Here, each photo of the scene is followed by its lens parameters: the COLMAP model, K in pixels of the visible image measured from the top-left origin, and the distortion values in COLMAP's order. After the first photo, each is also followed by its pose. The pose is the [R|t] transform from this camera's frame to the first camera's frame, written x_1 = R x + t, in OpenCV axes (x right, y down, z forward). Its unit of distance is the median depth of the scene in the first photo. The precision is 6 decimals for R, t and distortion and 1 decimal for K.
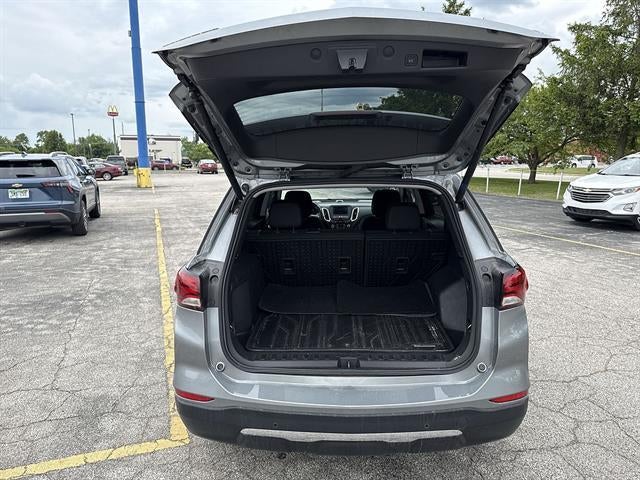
lens RADIAL K [[456.1, 0, 315.6], [0, 456.1, 237.5], [0, 0, 1]] dist [0.037250, -0.049374]
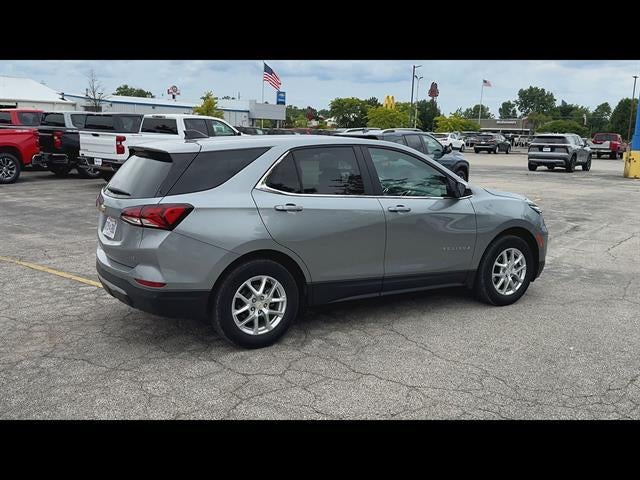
lens RADIAL K [[649.3, 0, 306.6], [0, 649.3, 198.0], [0, 0, 1]] dist [0.122580, -0.188691]
pose [[0.523497, 0.110971, -0.844770, 0.574238], [-0.175673, 0.984237, 0.020429, -0.020565], [0.833721, 0.137708, 0.534740, 0.043268]]
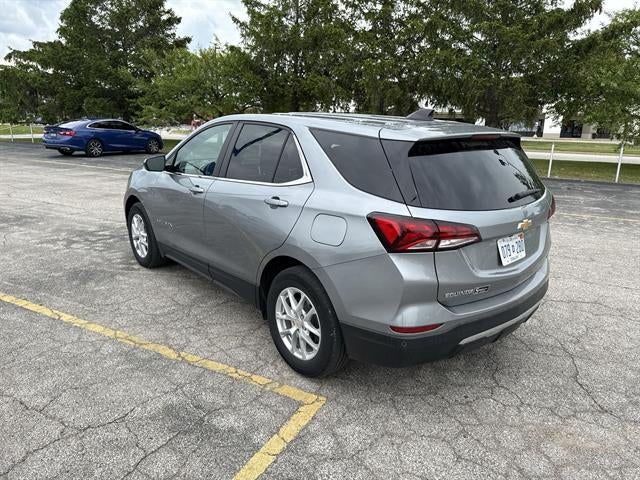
lens RADIAL K [[458.1, 0, 318.8], [0, 458.1, 237.2], [0, 0, 1]] dist [0.044961, -0.060116]
pose [[0.726597, -0.146186, 0.671332, -0.260971], [0.093018, 0.989036, 0.114693, -0.006430], [-0.680738, -0.020890, 0.732229, 0.078598]]
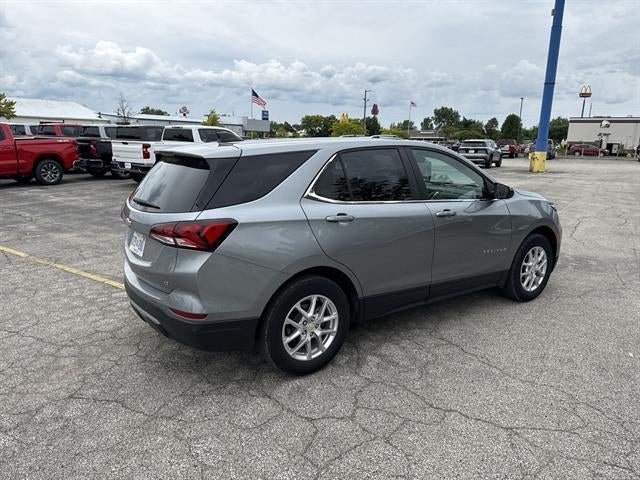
lens RADIAL K [[458.1, 0, 318.8], [0, 458.1, 237.2], [0, 0, 1]] dist [0.044961, -0.060116]
pose [[0.588157, 0.185495, -0.787186, 0.368520], [-0.159533, 0.980827, 0.111928, -0.020550], [0.792856, 0.059751, 0.606473, 0.102972]]
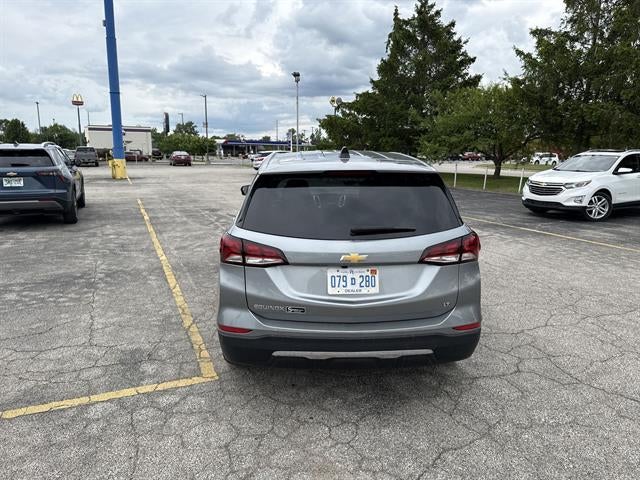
lens RADIAL K [[458.1, 0, 318.8], [0, 458.1, 237.2], [0, 0, 1]] dist [0.044961, -0.060116]
pose [[0.997599, 0.001077, 0.069252, -0.025741], [-0.001865, 0.999934, 0.011321, 0.013549], [-0.069235, -0.011423, 0.997535, -0.075699]]
